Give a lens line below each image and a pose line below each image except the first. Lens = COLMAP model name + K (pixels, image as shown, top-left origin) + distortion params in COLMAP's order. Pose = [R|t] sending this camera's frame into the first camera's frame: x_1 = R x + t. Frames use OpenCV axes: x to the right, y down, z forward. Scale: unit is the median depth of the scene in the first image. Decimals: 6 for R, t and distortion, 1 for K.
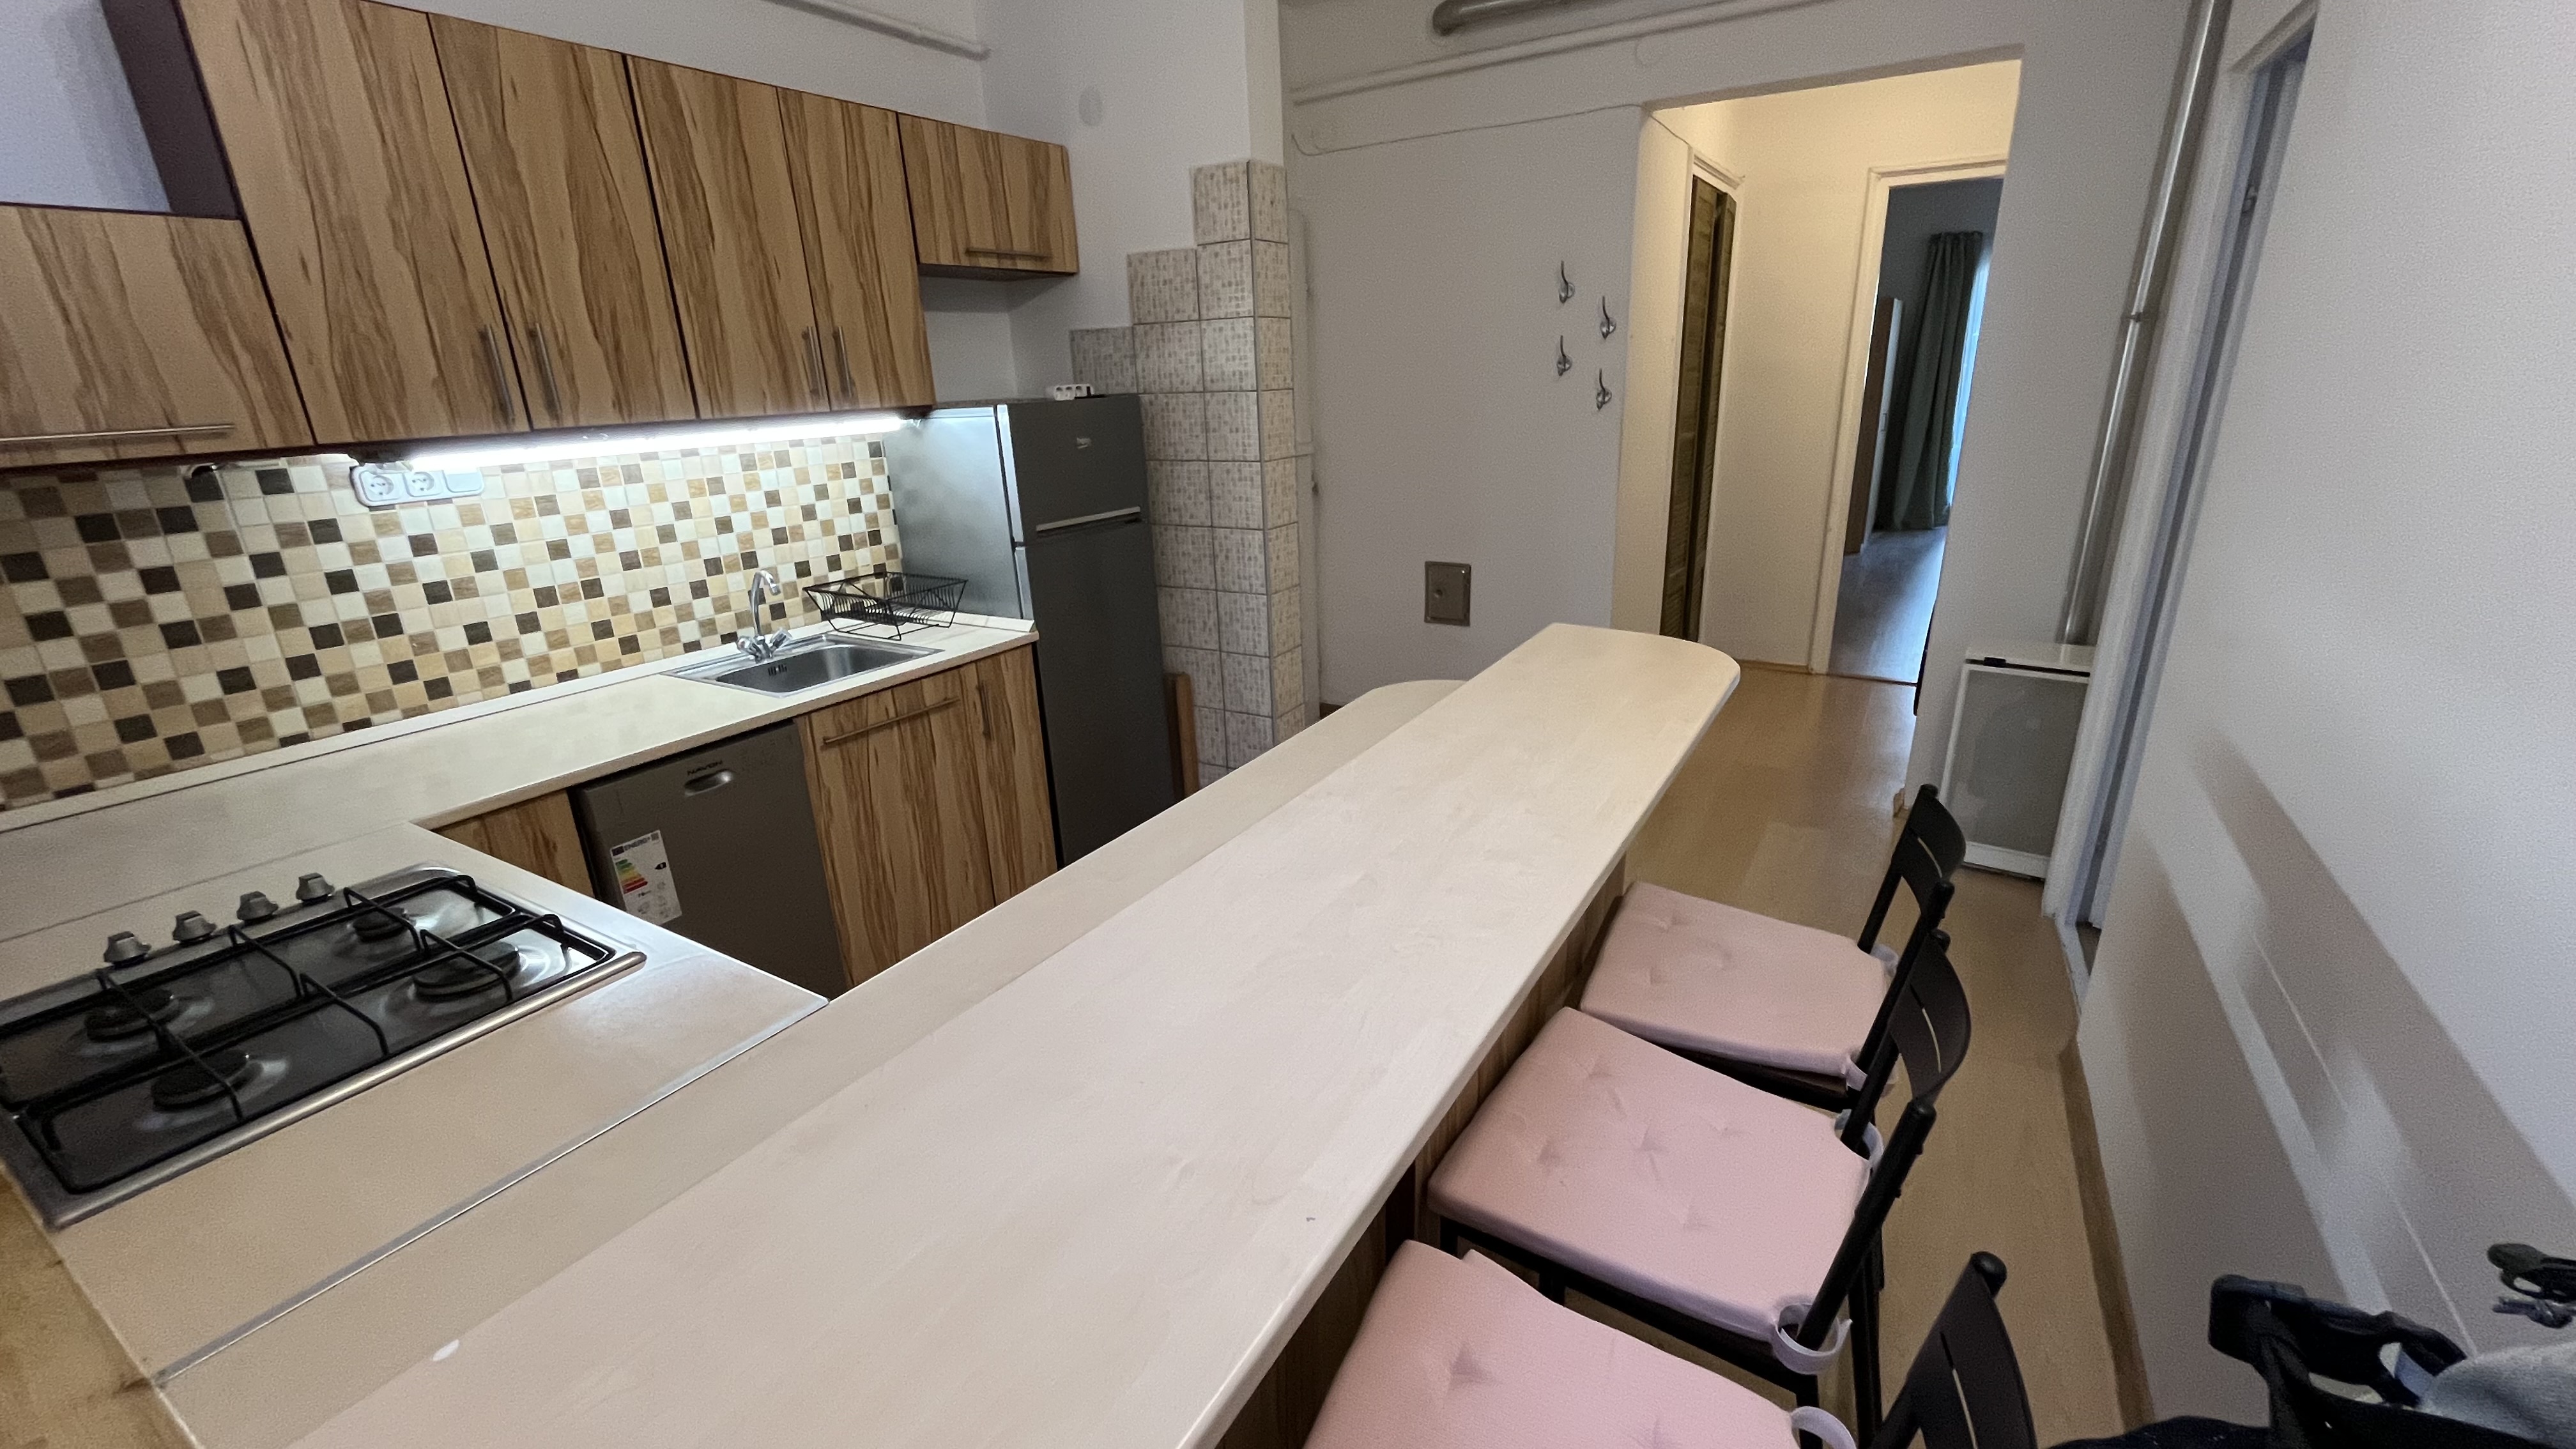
lens RADIAL K [[1046.3, 0, 1292.7], [0, 1046.3, 720.6], [0, 0, 1]] dist [0.001535, -0.000044]
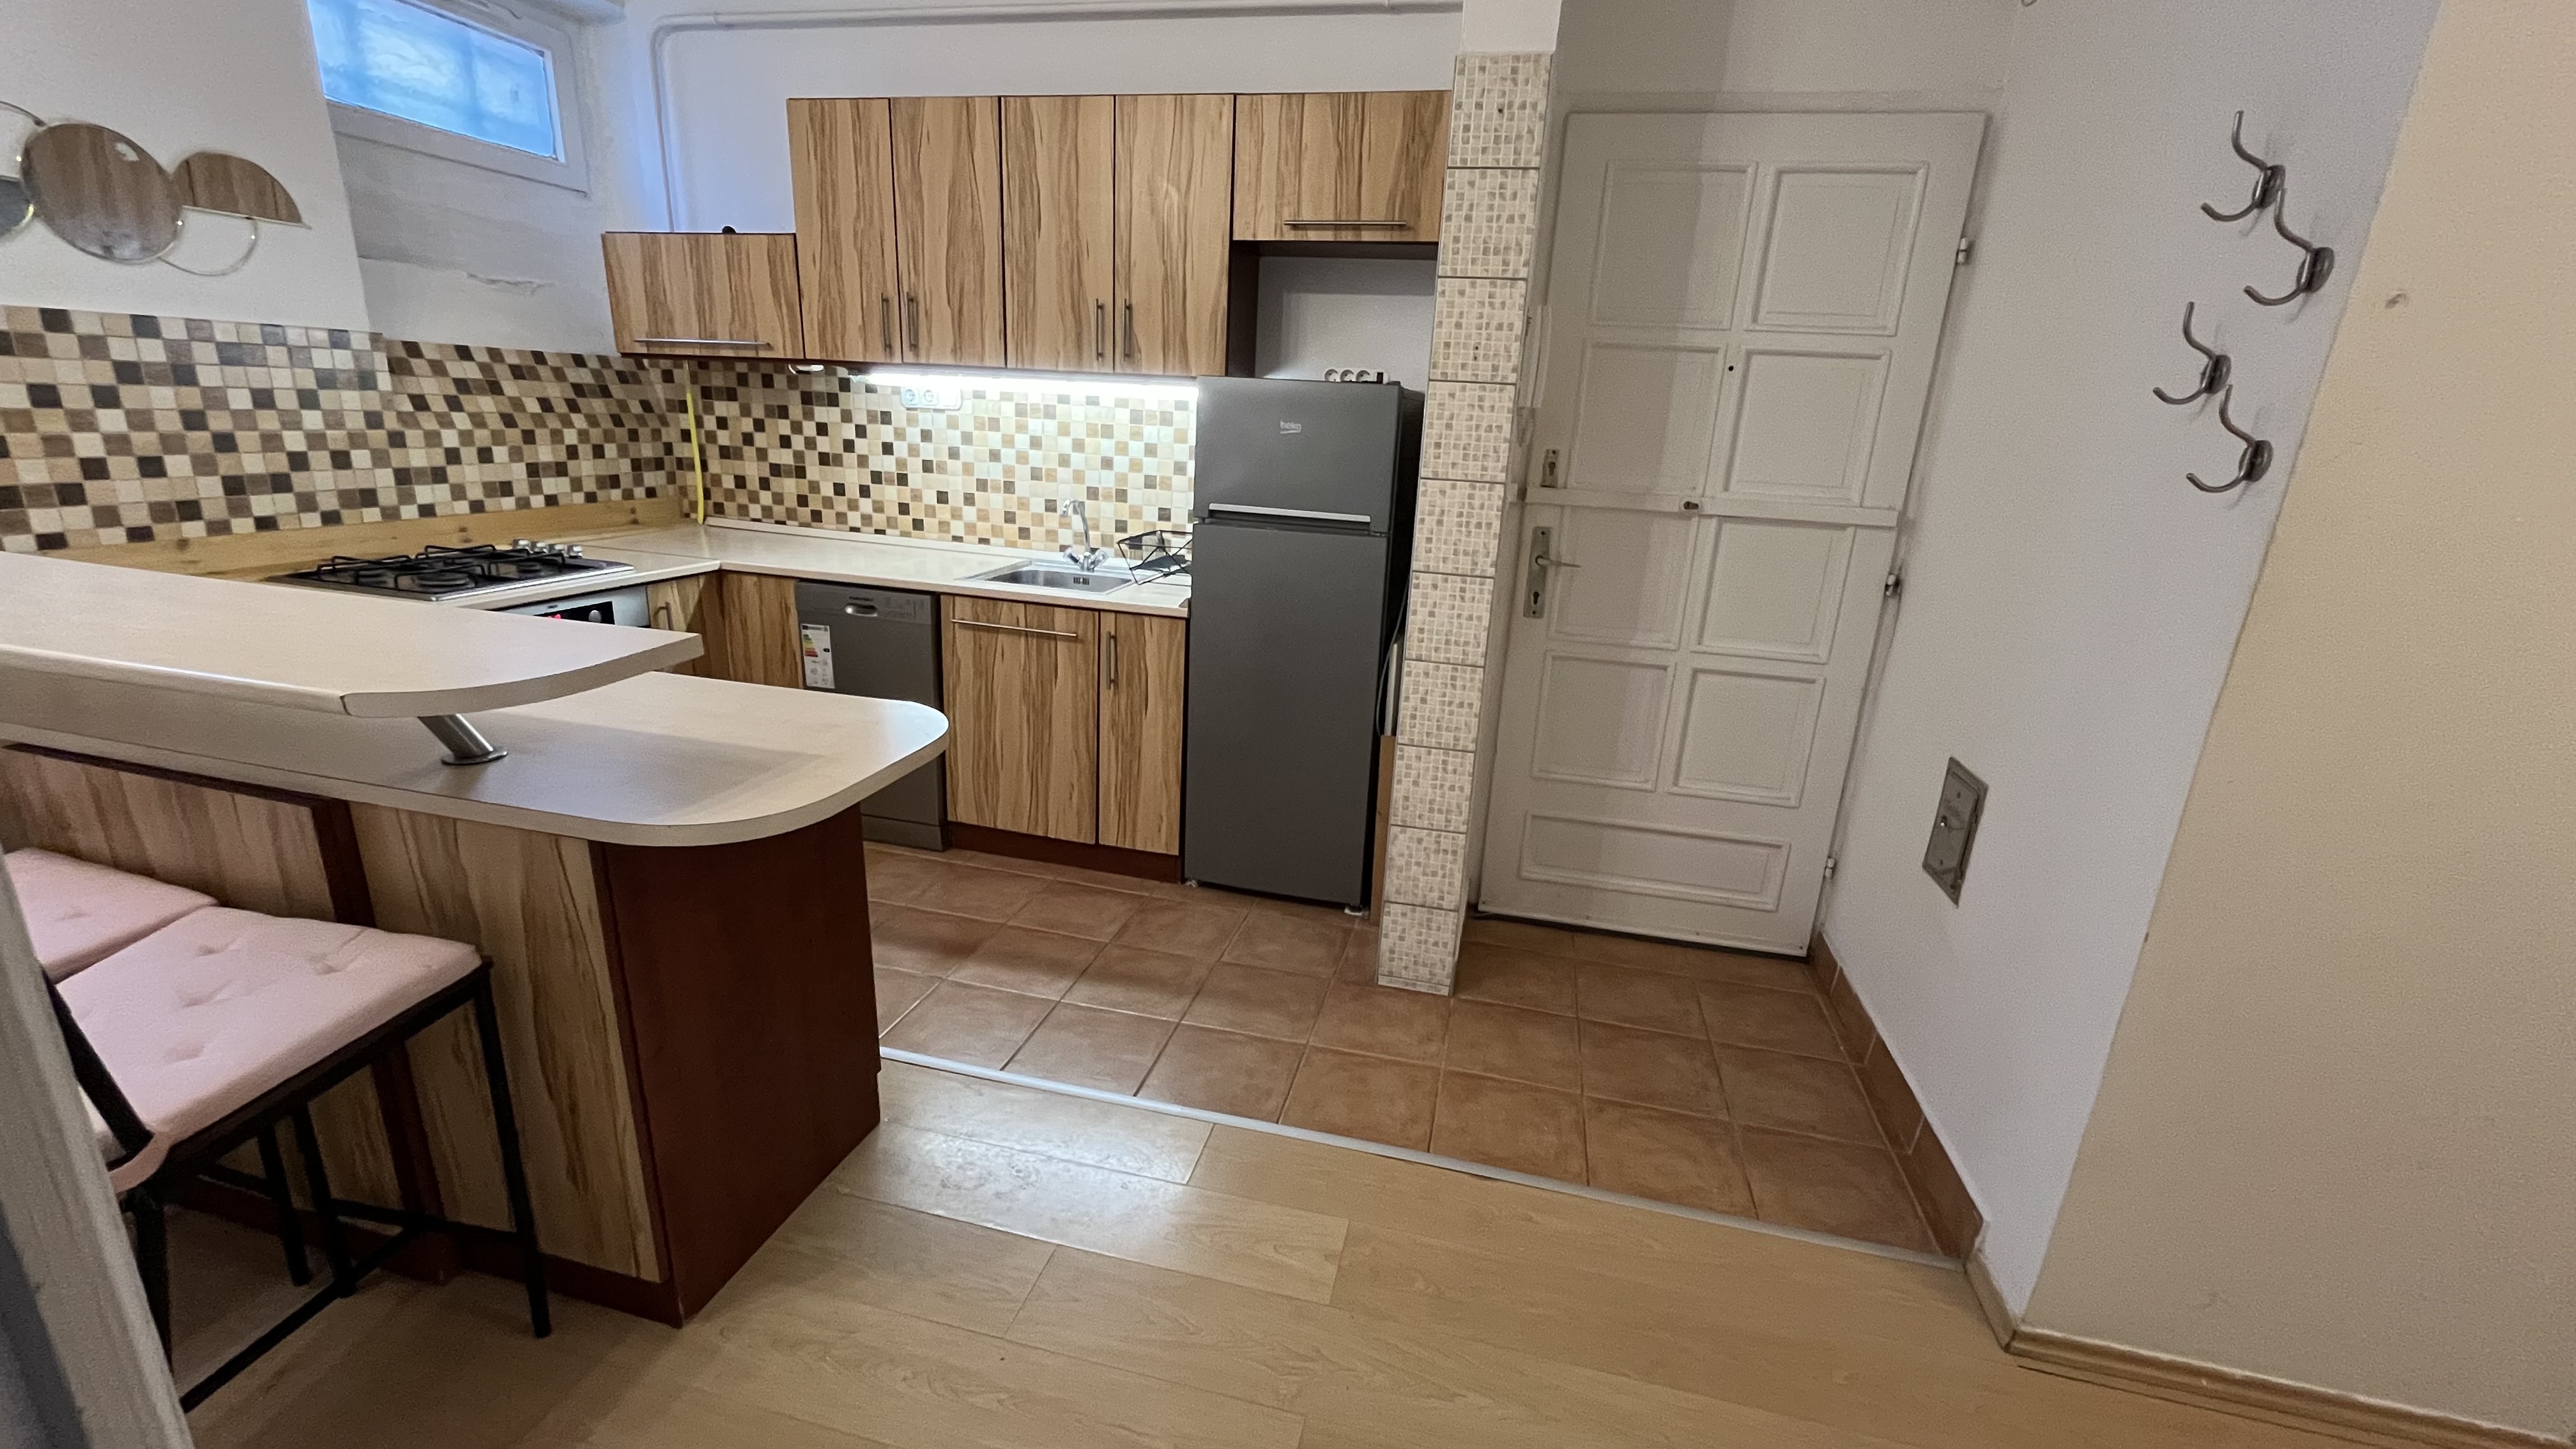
lens RADIAL K [[1046.3, 0, 1292.5], [0, 1046.3, 725.1], [0, 0, 1]] dist [0.001535, -0.000044]
pose [[0.310980, 0.324727, -0.893221, 0.888176], [-0.363711, 0.908941, 0.203814, -0.282835], [0.878069, 0.261493, 0.400769, 0.922099]]
